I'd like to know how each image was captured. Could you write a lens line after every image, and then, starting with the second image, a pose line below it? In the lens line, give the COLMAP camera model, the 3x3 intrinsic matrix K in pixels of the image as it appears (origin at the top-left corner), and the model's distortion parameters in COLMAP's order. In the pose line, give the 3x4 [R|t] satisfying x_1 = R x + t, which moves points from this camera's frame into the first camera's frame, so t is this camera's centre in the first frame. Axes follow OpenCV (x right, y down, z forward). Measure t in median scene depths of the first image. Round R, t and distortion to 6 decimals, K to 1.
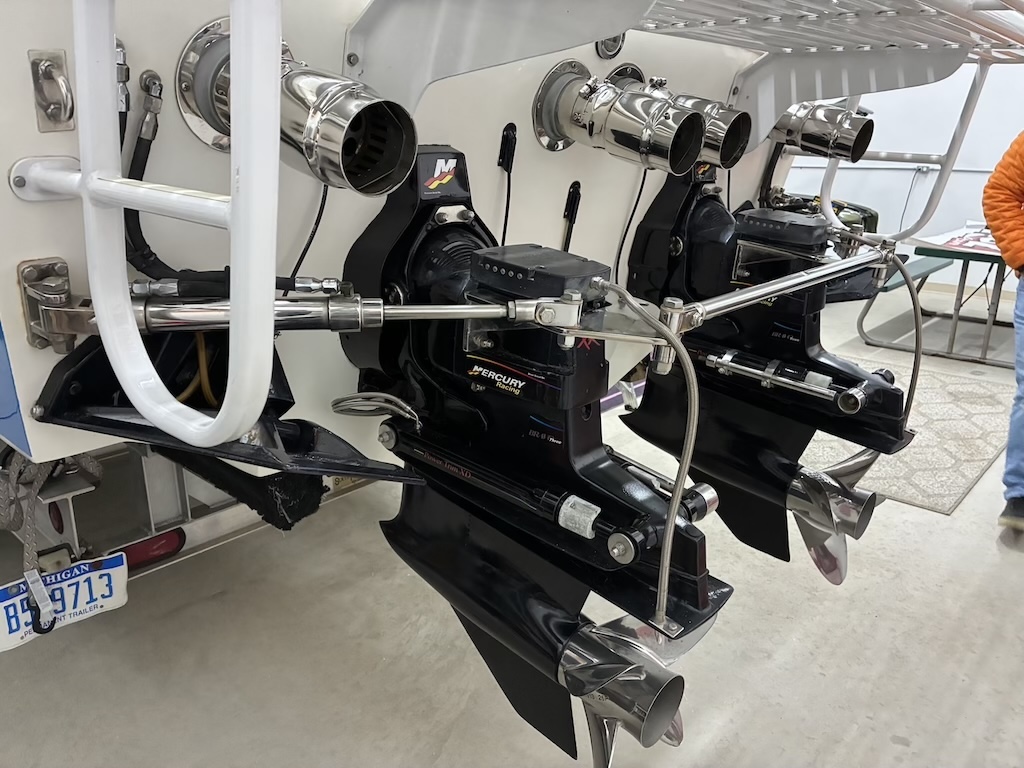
lens RADIAL K [[775.9, 0, 514.6], [0, 775.9, 377.2], [0, 0, 1]] dist [0.049276, -0.057486]
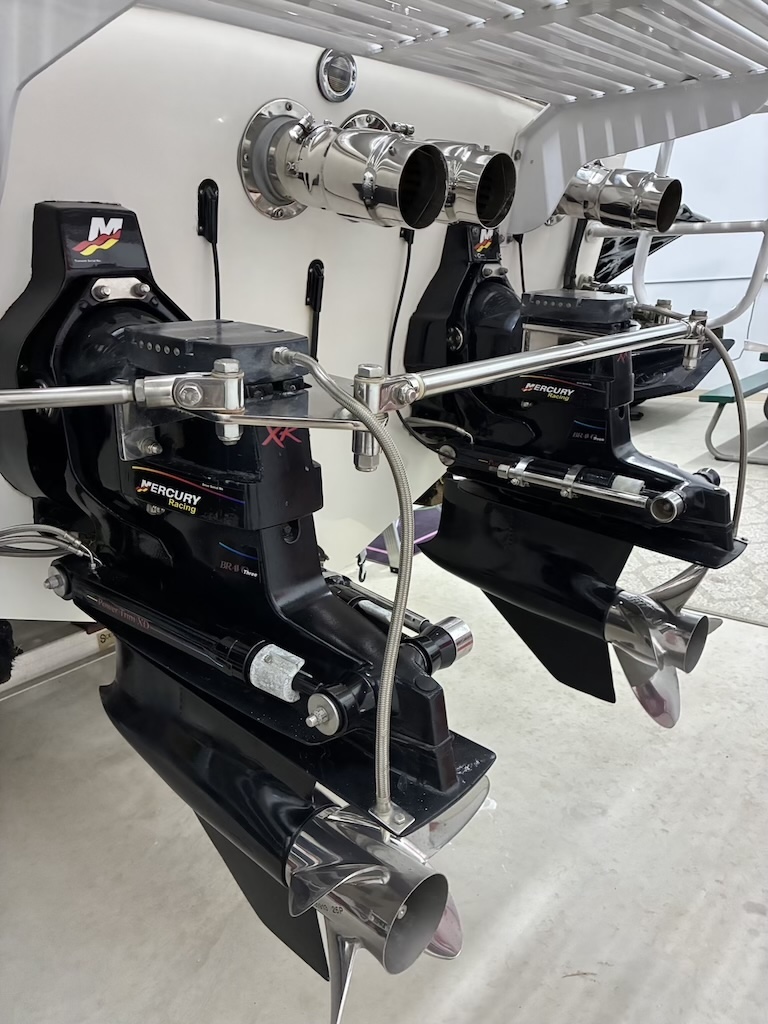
lens RADIAL K [[775.3, 0, 384.0], [0, 775.3, 512.0], [0, 0, 1]] dist [0.044853, -0.056498]
pose [[0.998338, -0.057517, 0.003523, 0.121611], [0.057553, 0.998282, -0.011013, 0.025967], [-0.002883, 0.011197, 0.999933, 0.164842]]
